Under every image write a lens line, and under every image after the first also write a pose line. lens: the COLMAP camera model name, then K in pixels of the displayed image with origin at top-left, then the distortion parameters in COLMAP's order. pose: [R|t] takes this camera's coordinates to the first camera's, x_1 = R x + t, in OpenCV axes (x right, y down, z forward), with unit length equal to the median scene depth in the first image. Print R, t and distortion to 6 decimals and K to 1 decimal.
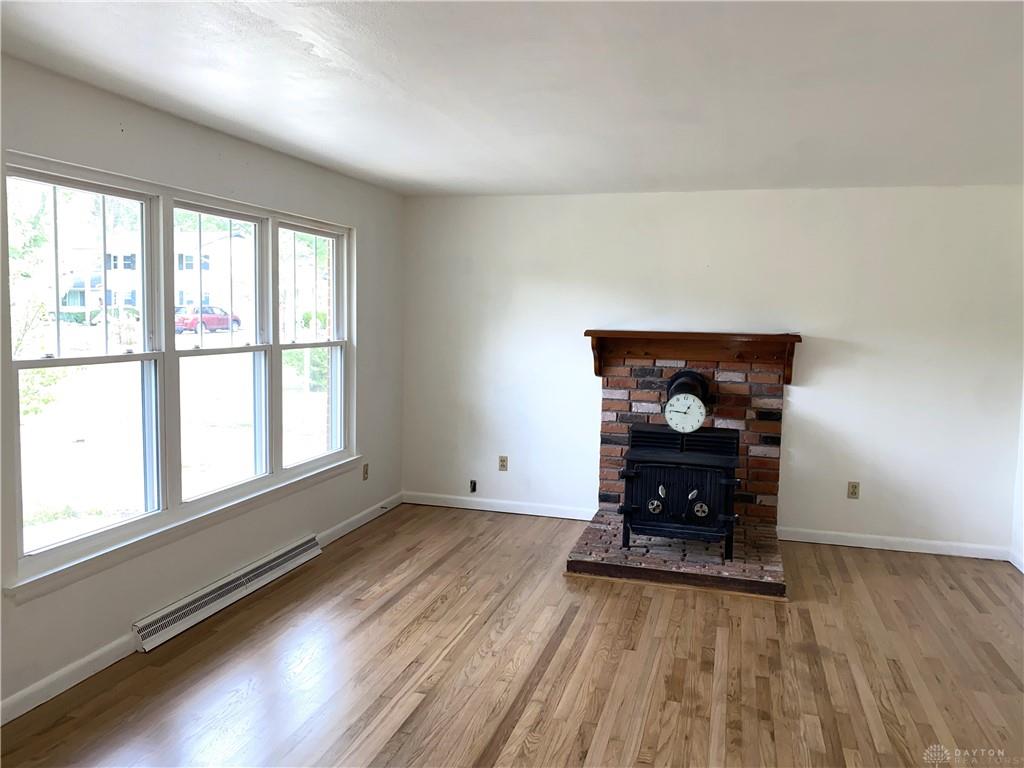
lens RADIAL K [[771.5, 0, 514.4], [0, 771.5, 373.0], [0, 0, 1]] dist [0.052020, -0.065760]
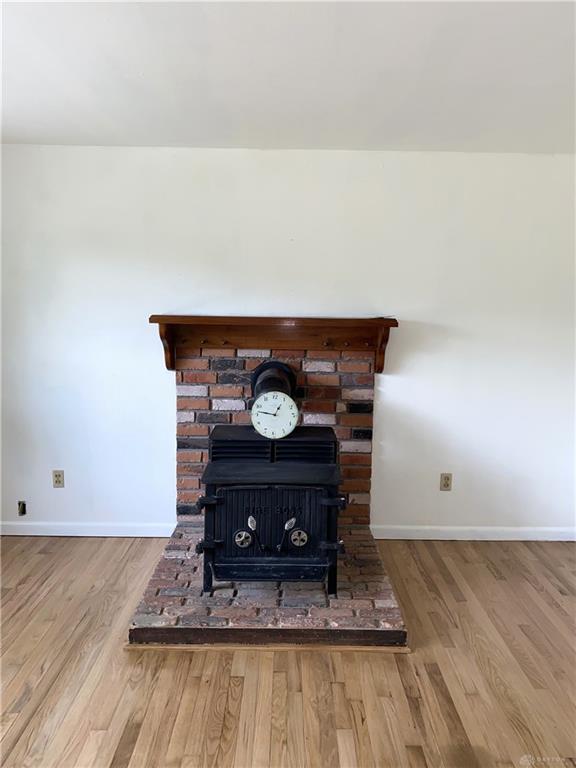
lens RADIAL K [[578.6, 0, 286.9], [0, 578.6, 379.5], [0, 0, 1]] dist [0.052020, -0.065760]
pose [[0.962096, -0.042243, 0.269418, 0.065945], [0.027828, 0.997980, 0.057103, -0.021119], [-0.271287, -0.047442, 0.961329, 0.391603]]
